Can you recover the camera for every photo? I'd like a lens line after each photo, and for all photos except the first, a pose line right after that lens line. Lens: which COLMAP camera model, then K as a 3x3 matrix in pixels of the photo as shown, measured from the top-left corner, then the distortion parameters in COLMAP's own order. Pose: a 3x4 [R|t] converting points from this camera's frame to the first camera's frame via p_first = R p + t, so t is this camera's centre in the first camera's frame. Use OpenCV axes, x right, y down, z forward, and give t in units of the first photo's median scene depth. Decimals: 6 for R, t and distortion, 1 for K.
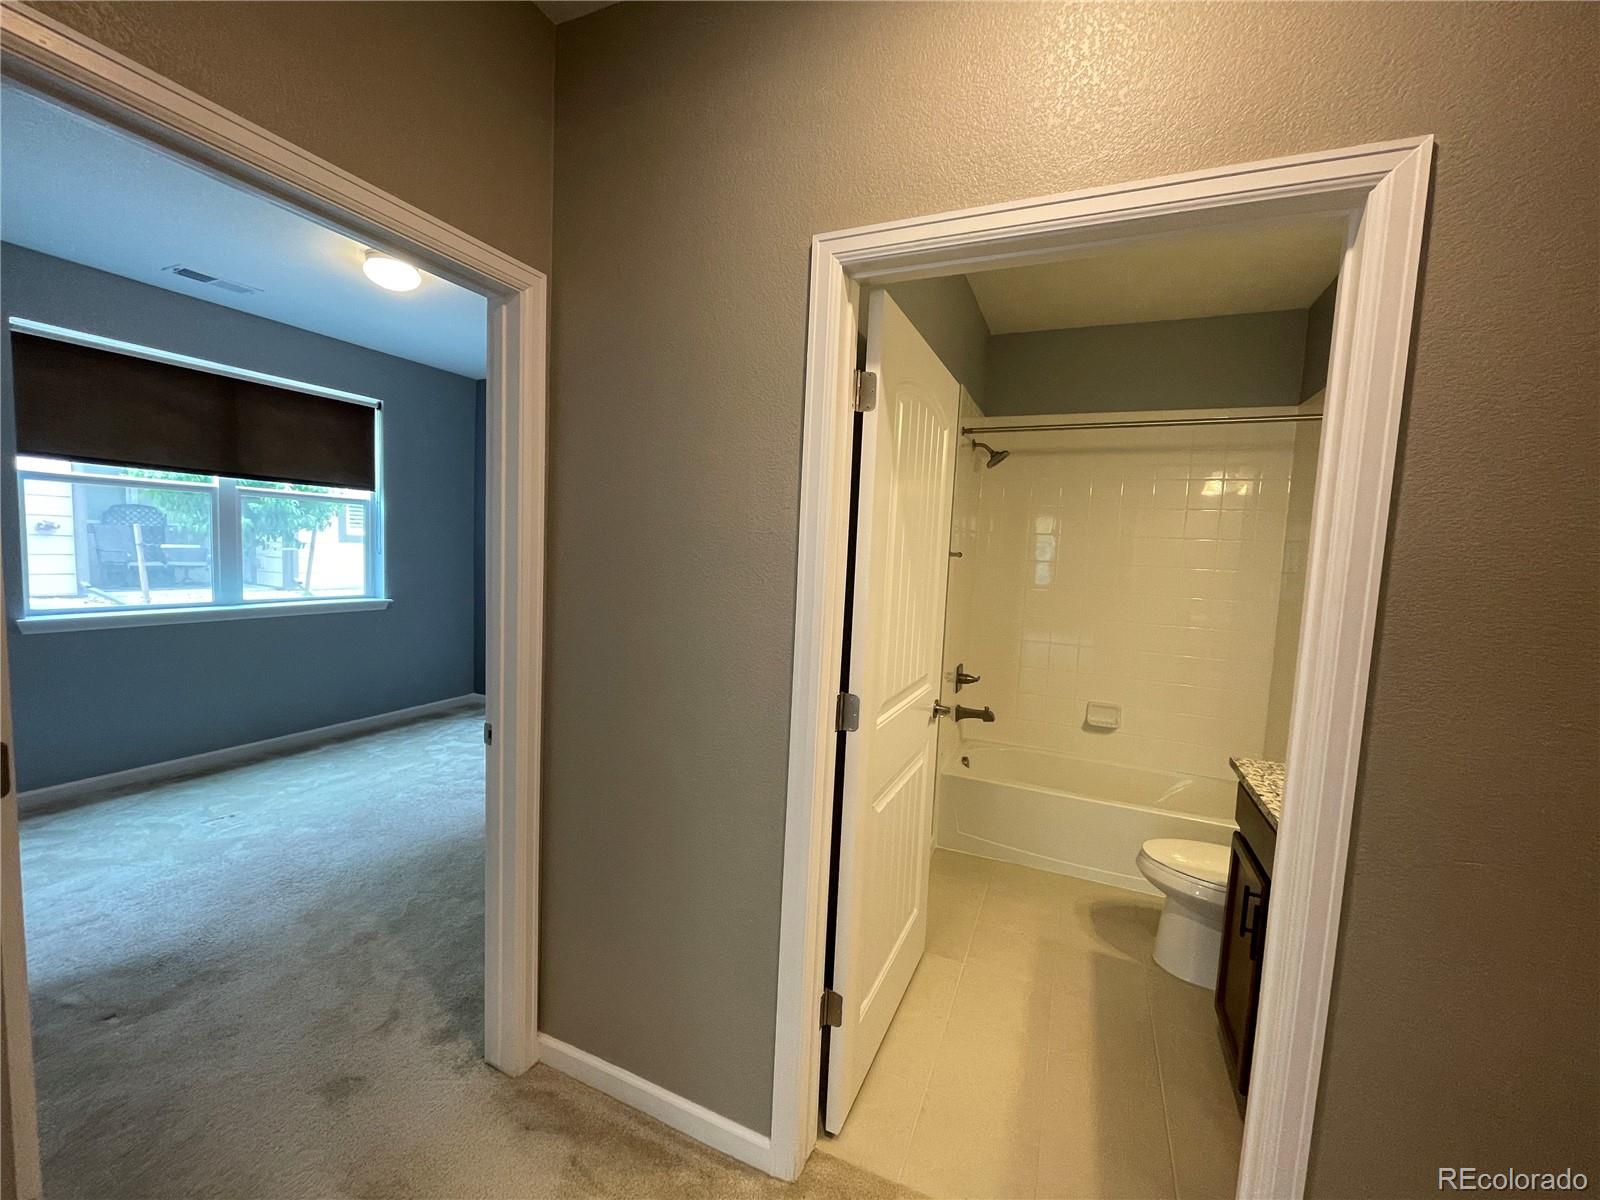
lens RADIAL K [[646.8, 0, 797.5], [0, 646.8, 603.4], [0, 0, 1]] dist [0.003009, 0.000693]
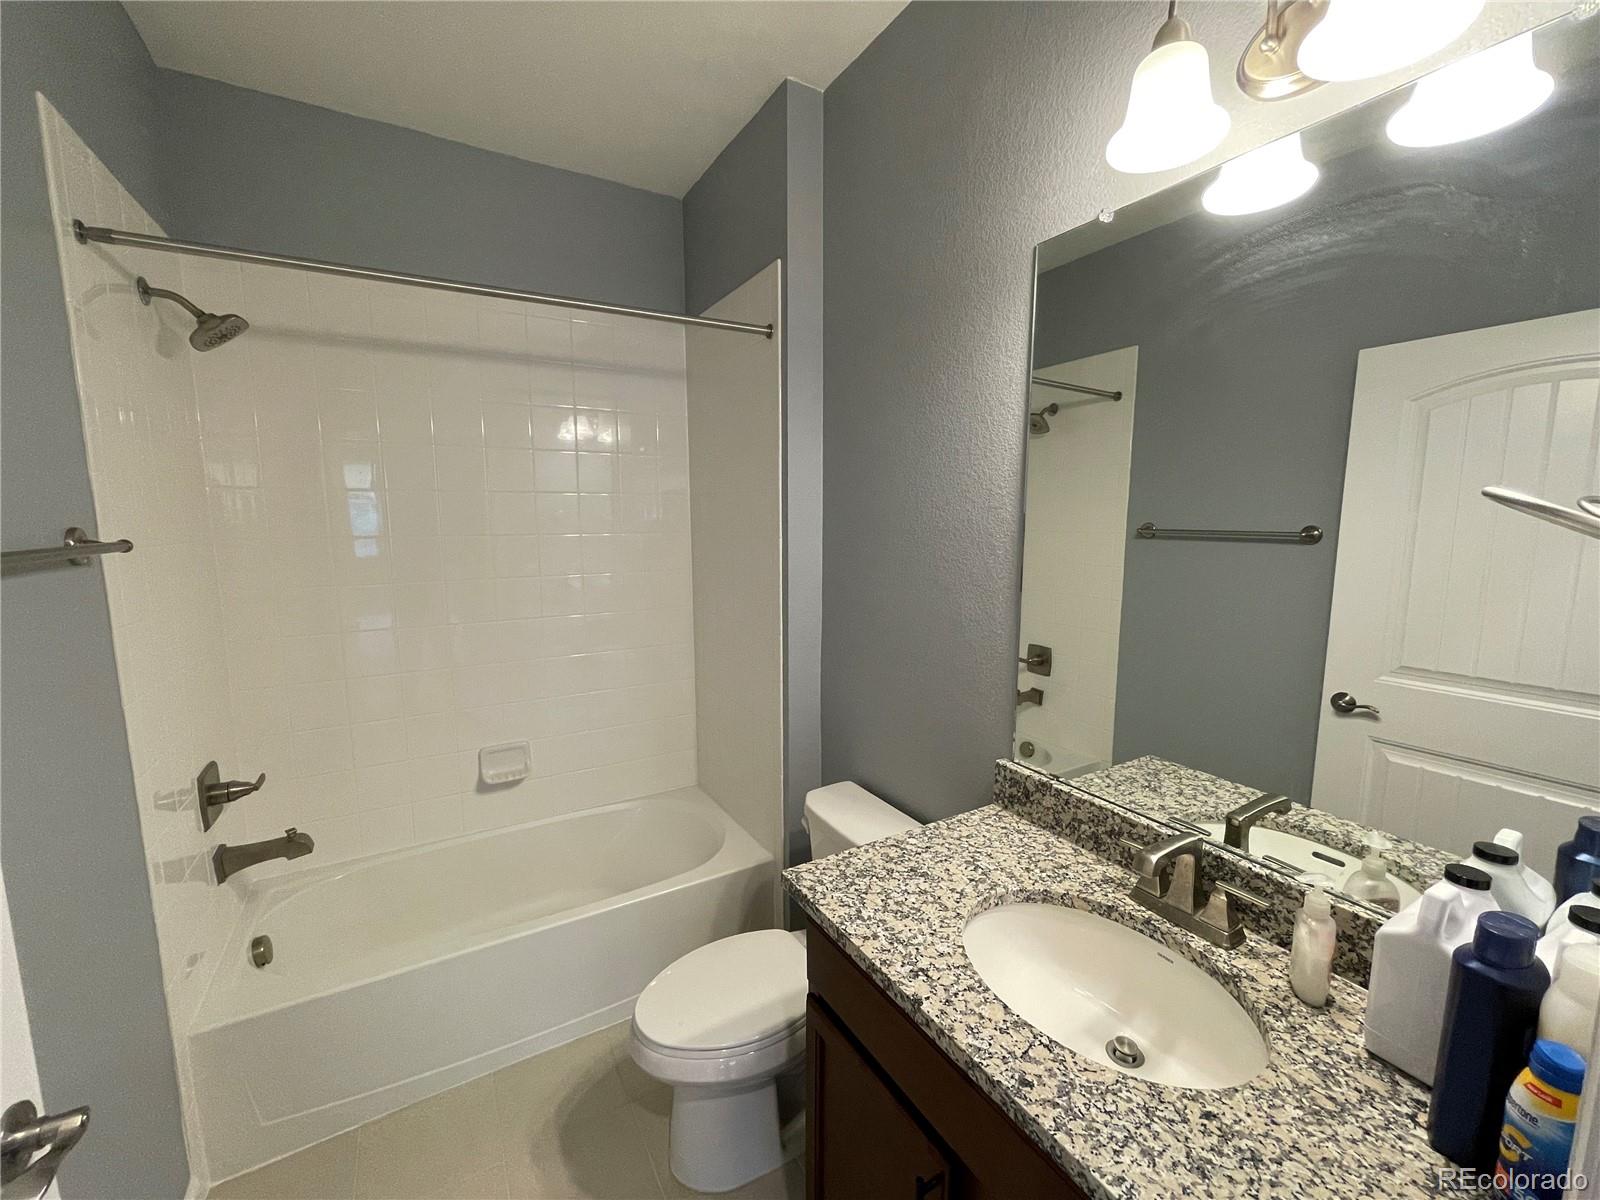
lens RADIAL K [[646.8, 0, 800.6], [0, 646.8, 607.3], [0, 0, 1]] dist [0.003009, 0.000693]
pose [[0.578991, -0.156734, 0.800127, 0.140162], [0.095667, 0.987630, 0.124237, -0.039947], [-0.809702, 0.004614, 0.586824, 0.362638]]
